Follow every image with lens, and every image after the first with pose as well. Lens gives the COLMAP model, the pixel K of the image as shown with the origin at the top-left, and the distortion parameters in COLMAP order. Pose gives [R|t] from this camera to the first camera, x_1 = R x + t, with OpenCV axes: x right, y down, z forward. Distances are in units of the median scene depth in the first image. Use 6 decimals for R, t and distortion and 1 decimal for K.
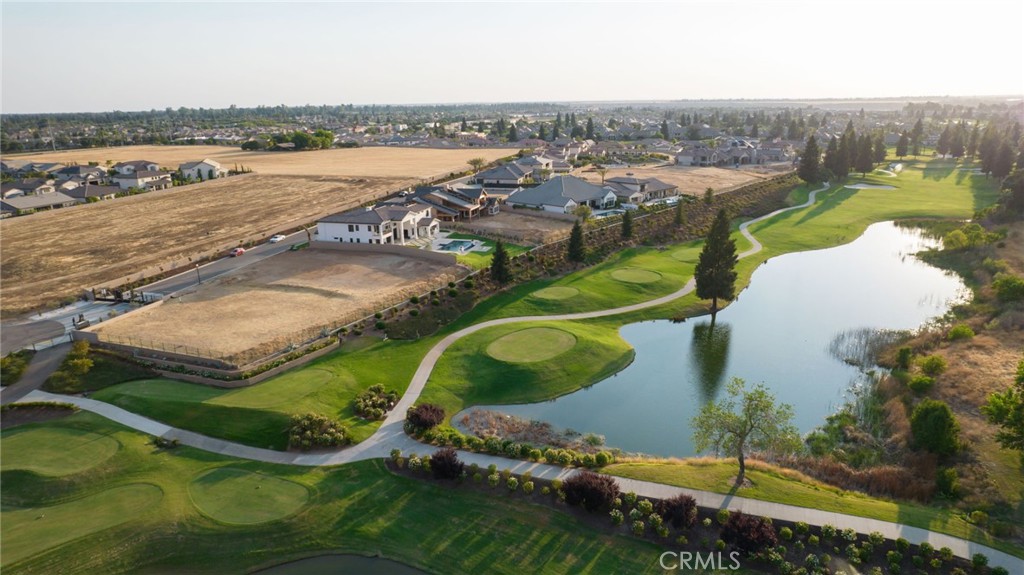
lens RADIAL K [[654.3, 0, 513.6], [0, 654.3, 294.1], [0, 0, 1]] dist [-0.066536, 0.057709]
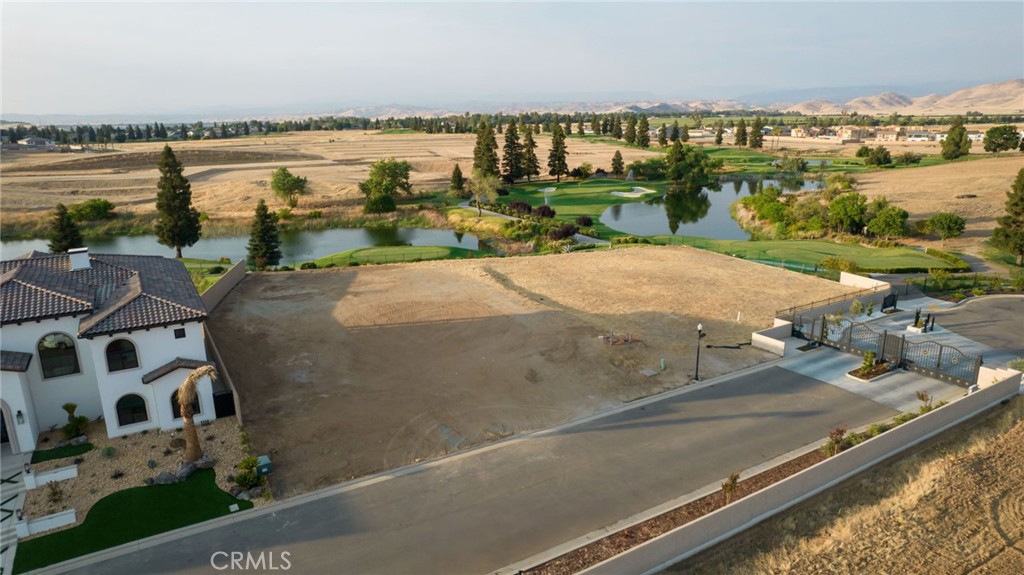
lens RADIAL K [[654.3, 0, 513.6], [0, 654.3, 294.1], [0, 0, 1]] dist [-0.066536, 0.057709]
pose [[-0.749081, -0.145748, 0.646247, -0.546966], [0.216920, 0.867760, 0.447144, -0.202621], [-0.625958, 0.475131, -0.618407, 1.088231]]
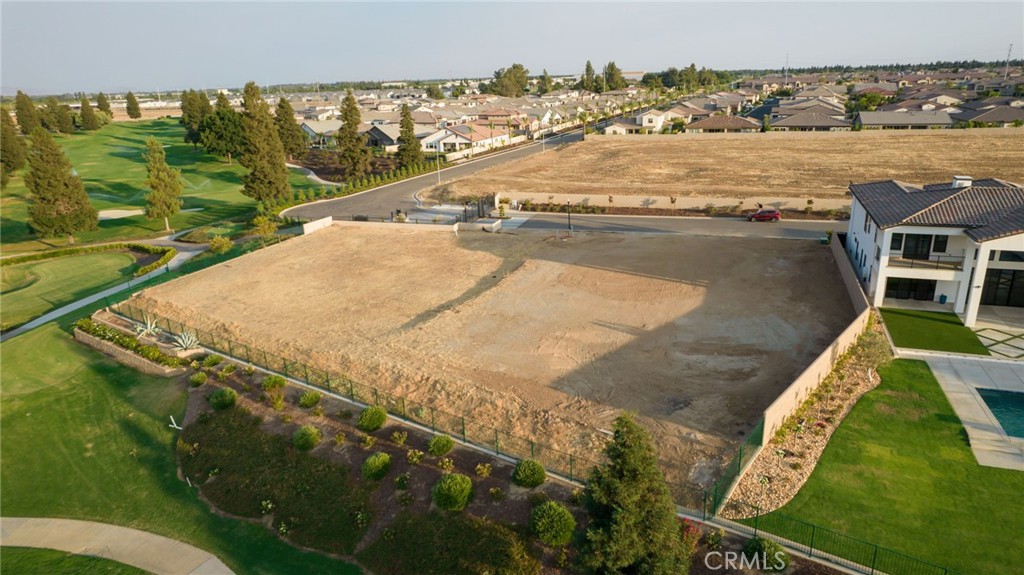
lens RADIAL K [[654.3, 0, 513.6], [0, 654.3, 294.1], [0, 0, 1]] dist [-0.066536, 0.057709]
pose [[-0.039961, 0.337762, -0.940383, 0.100766], [-0.253842, 0.906826, 0.336497, -0.135225], [0.966420, 0.252156, 0.049501, 0.808333]]
